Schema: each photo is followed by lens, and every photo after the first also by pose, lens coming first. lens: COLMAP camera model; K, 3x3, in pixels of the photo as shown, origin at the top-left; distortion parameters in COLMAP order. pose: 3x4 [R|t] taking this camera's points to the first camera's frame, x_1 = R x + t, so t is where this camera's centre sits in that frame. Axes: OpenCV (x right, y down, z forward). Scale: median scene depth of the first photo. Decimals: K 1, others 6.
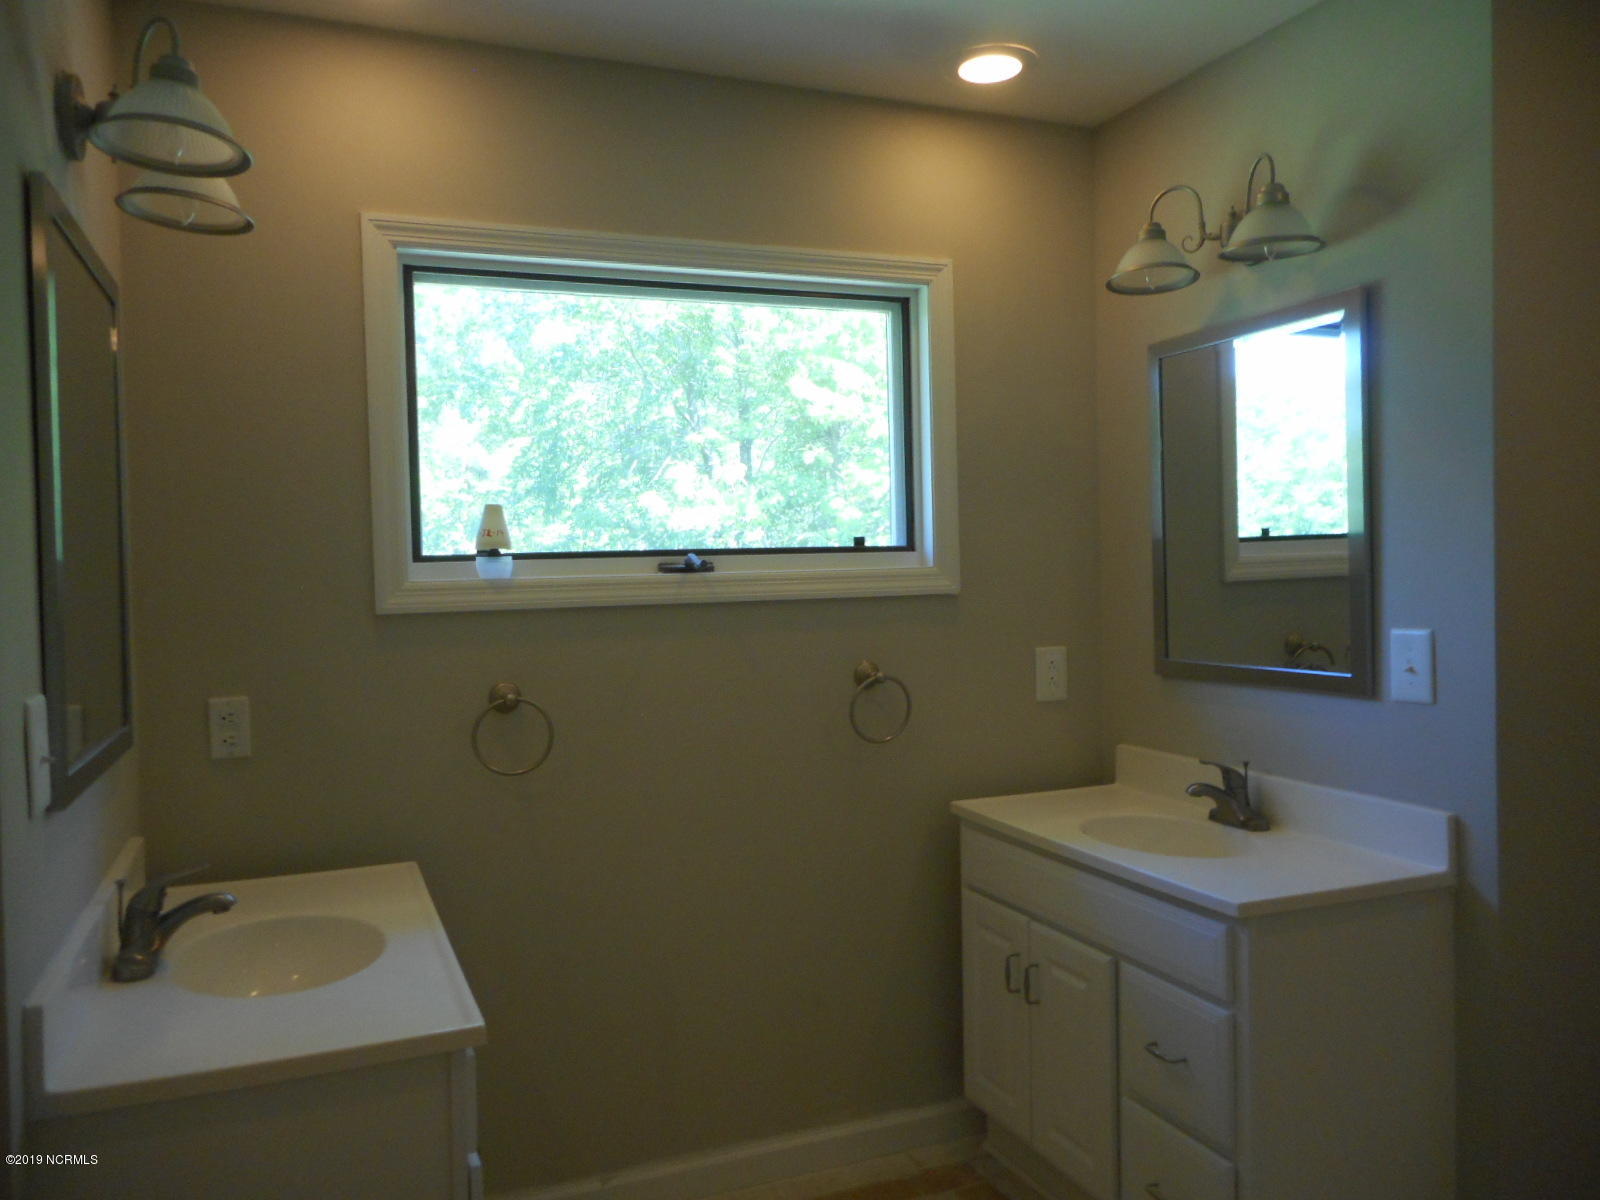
lens RADIAL K [[1214.0, 0, 799.0], [0, 1214.0, 593.9], [0, 0, 1]] dist [0.010514, 0.009678]
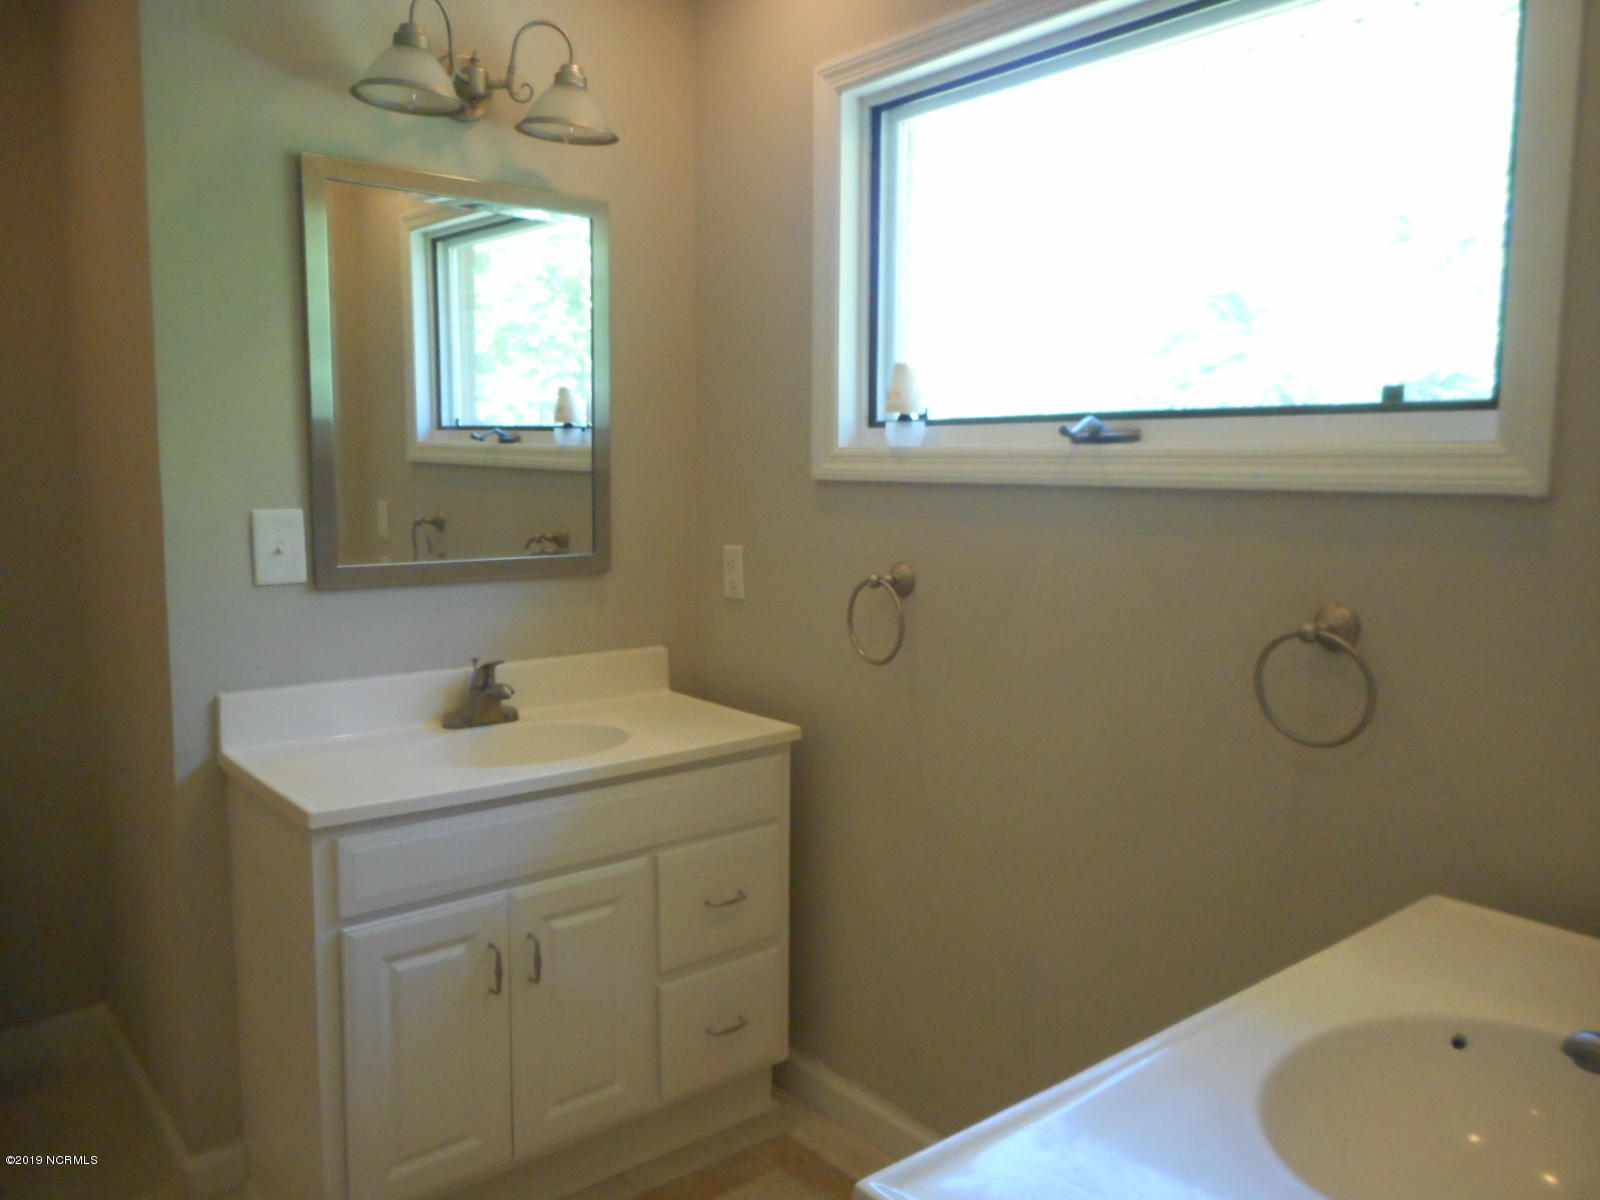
lens RADIAL K [[1214.0, 0, 799.0], [0, 1214.0, 593.9], [0, 0, 1]] dist [0.010514, 0.009678]
pose [[0.316497, 0.135974, -0.938798, 0.555972], [-0.019426, 0.990395, 0.136898, -0.024887], [0.948395, -0.025091, 0.316098, 0.601554]]
